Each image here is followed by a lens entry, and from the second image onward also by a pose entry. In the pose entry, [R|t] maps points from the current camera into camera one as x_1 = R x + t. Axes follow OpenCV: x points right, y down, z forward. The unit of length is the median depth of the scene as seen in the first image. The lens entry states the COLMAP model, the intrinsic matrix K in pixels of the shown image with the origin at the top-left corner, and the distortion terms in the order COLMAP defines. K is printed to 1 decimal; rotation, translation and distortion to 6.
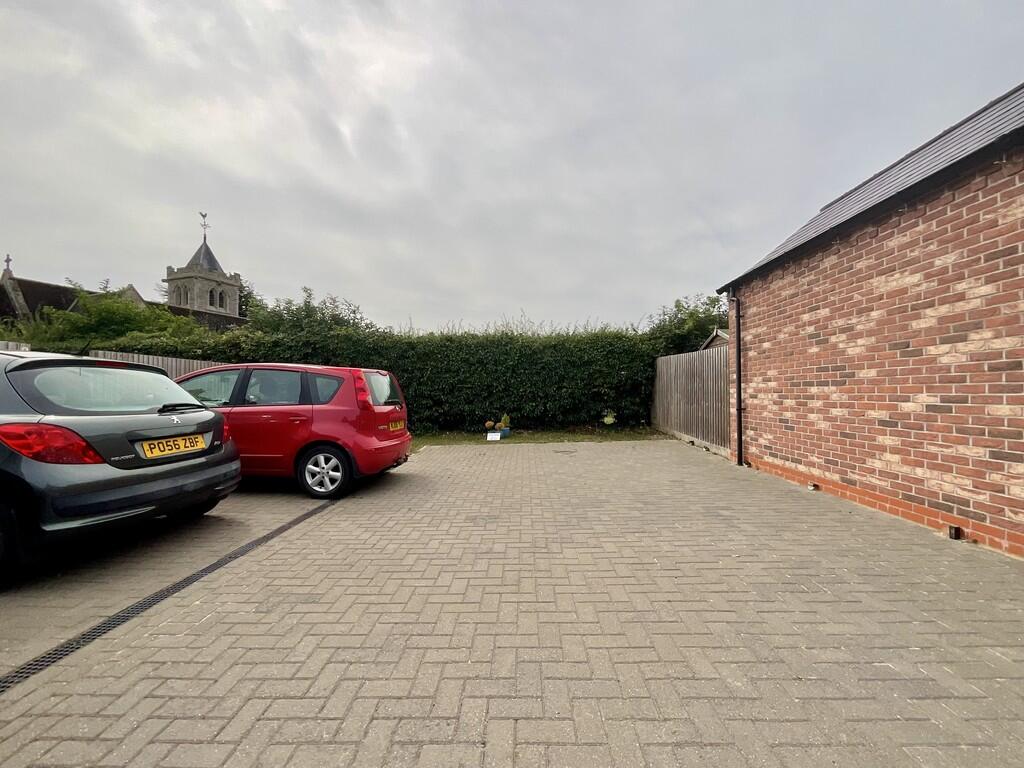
lens RADIAL K [[417.7, 0, 512.0], [0, 417.7, 384.0], [0, 0, 1]] dist [-0.001804, -0.000536]
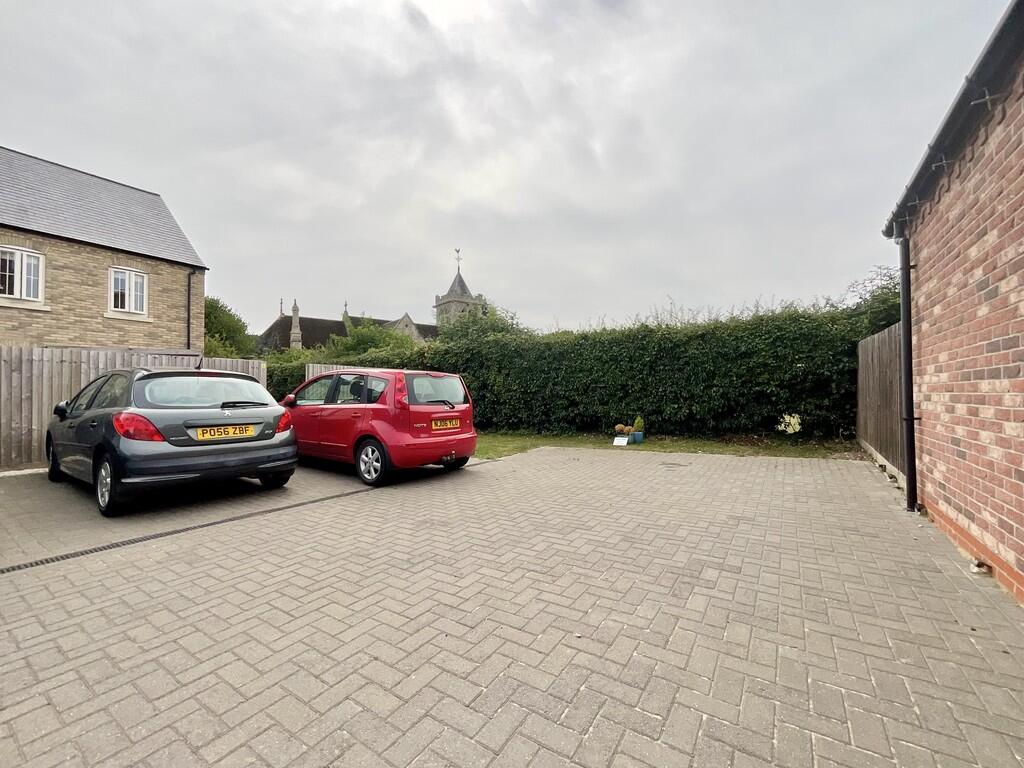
lens RADIAL K [[417.7, 0, 512.0], [0, 417.7, 384.0], [0, 0, 1]] dist [0.001151, -0.000134]
pose [[0.849434, -0.013577, -0.527520, 0.408689], [0.013356, 0.999902, -0.004229, 0.004609], [0.527525, -0.003453, 0.849532, 0.188843]]
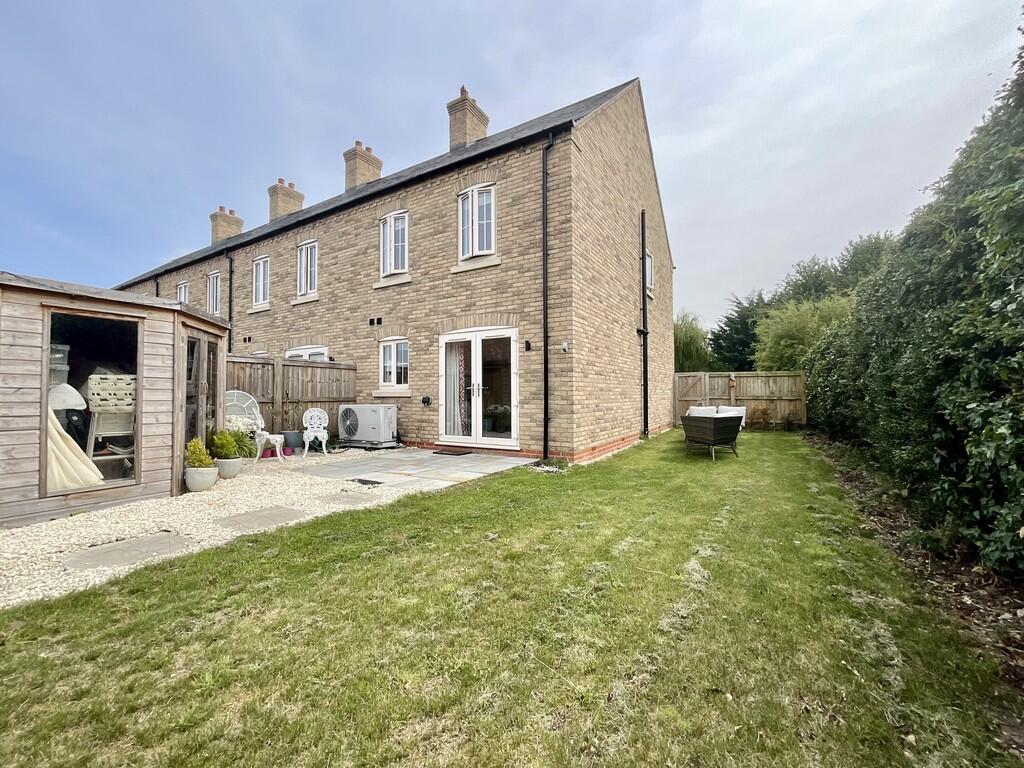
lens RADIAL K [[417.7, 0, 512.0], [0, 417.7, 384.0], [0, 0, 1]] dist [-0.001804, -0.000536]
pose [[-0.487938, -0.018952, -0.872673, -1.386679], [0.022801, 0.999146, -0.034447, 0.055094], [0.872581, -0.036706, -0.487089, 1.788600]]
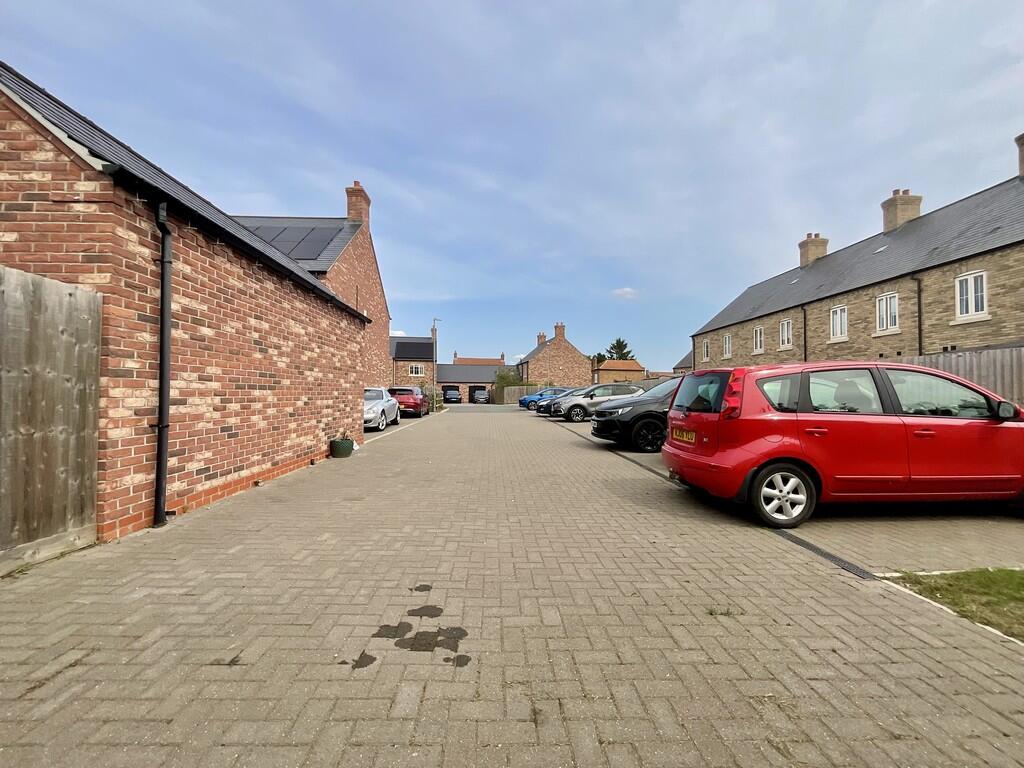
lens RADIAL K [[417.7, 0, 512.0], [0, 417.7, 384.0], [0, 0, 1]] dist [-0.001804, -0.000536]
pose [[-0.996813, -0.002772, -0.079726, 0.130020], [0.000796, 0.999001, -0.044680, 0.032724], [0.079770, -0.044601, -0.995815, 1.757109]]
